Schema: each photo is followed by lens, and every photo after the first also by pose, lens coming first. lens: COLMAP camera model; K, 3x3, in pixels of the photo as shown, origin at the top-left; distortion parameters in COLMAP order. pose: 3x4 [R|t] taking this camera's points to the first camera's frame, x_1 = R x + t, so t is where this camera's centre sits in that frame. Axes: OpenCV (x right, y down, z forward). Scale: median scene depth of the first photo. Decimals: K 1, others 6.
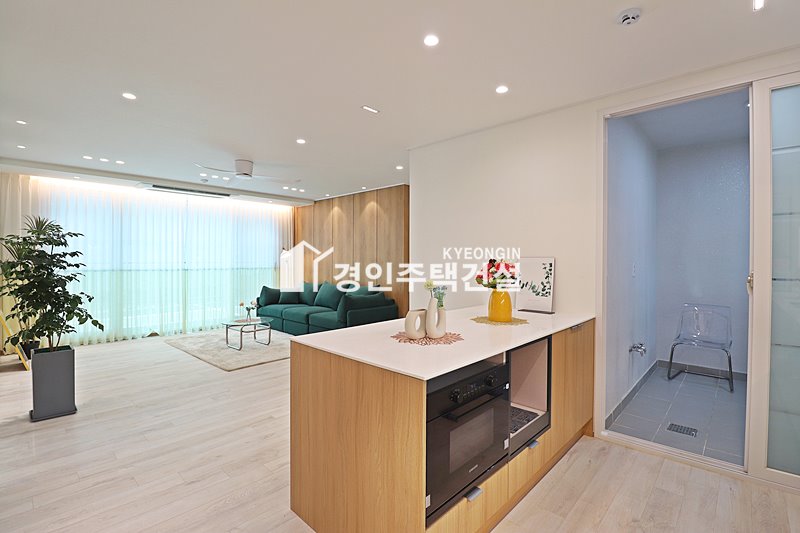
lens RADIAL K [[369.5, 0, 403.7], [0, 369.5, 262.8], [0, 0, 1]] dist [-0.001066, -0.012583]
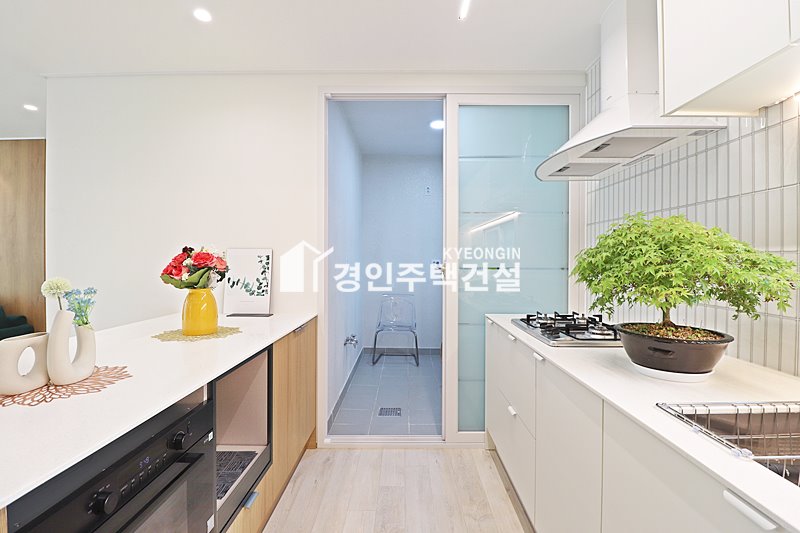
lens RADIAL K [[369.5, 0, 403.7], [0, 369.5, 262.8], [0, 0, 1]] dist [-0.001066, -0.012583]
pose [[0.732935, -0.004708, 0.680283, 0.053118], [0.004520, 0.999988, 0.002051, 0.016571], [-0.680284, 0.001572, 0.732947, 0.171864]]
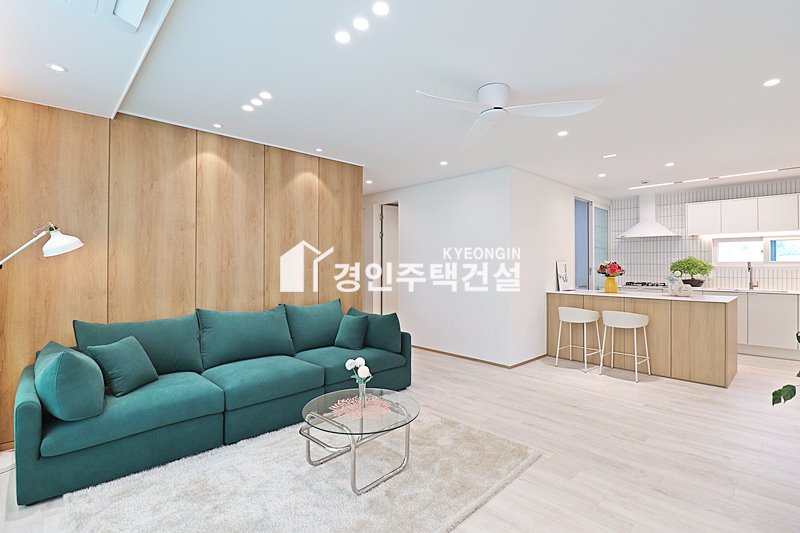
lens RADIAL K [[378.0, 0, 401.9], [0, 378.0, 263.7], [0, 0, 1]] dist [0.000928, -0.013679]
pose [[0.054625, -0.005218, 0.998493, -1.522805], [0.005204, 0.999974, 0.004941, -0.018075], [-0.998493, 0.004926, 0.054651, 1.664075]]
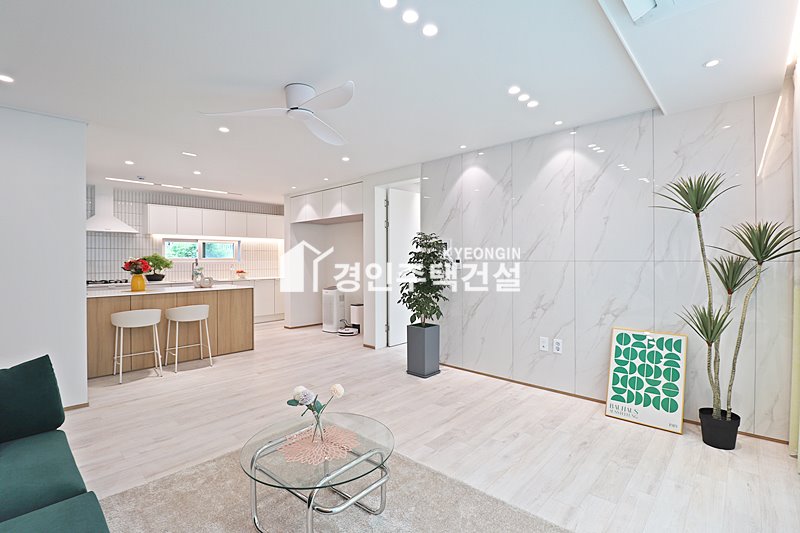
lens RADIAL K [[369.5, 0, 403.7], [0, 369.5, 262.8], [0, 0, 1]] dist [-0.001066, -0.012583]
pose [[-0.999997, 0.000571, -0.002341, -0.888290], [0.000541, 0.999915, 0.013033, -0.011383], [0.002349, 0.013031, -0.999912, 2.365864]]
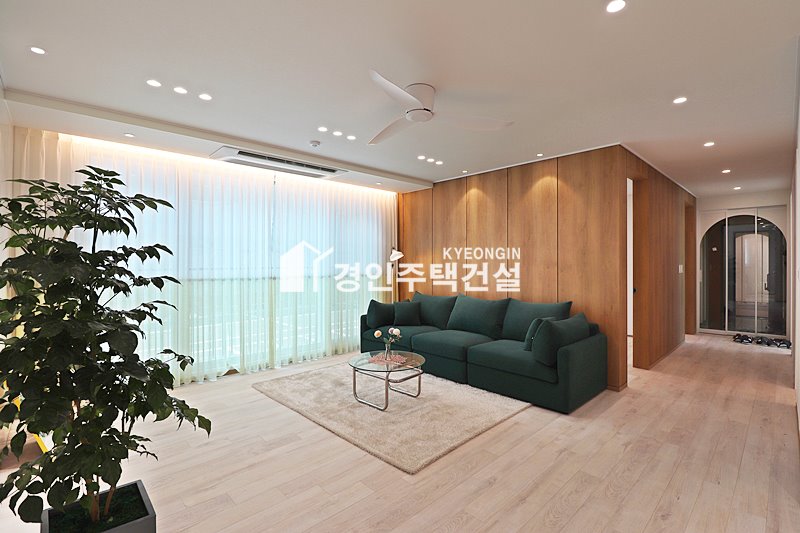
lens RADIAL K [[369.5, 0, 403.7], [0, 369.5, 262.8], [0, 0, 1]] dist [-0.001066, -0.012583]
pose [[0.998250, -0.004439, -0.058973, -0.635251], [0.003980, 0.999961, -0.007899, -0.008761], [0.059005, 0.007651, 0.998228, 0.654547]]
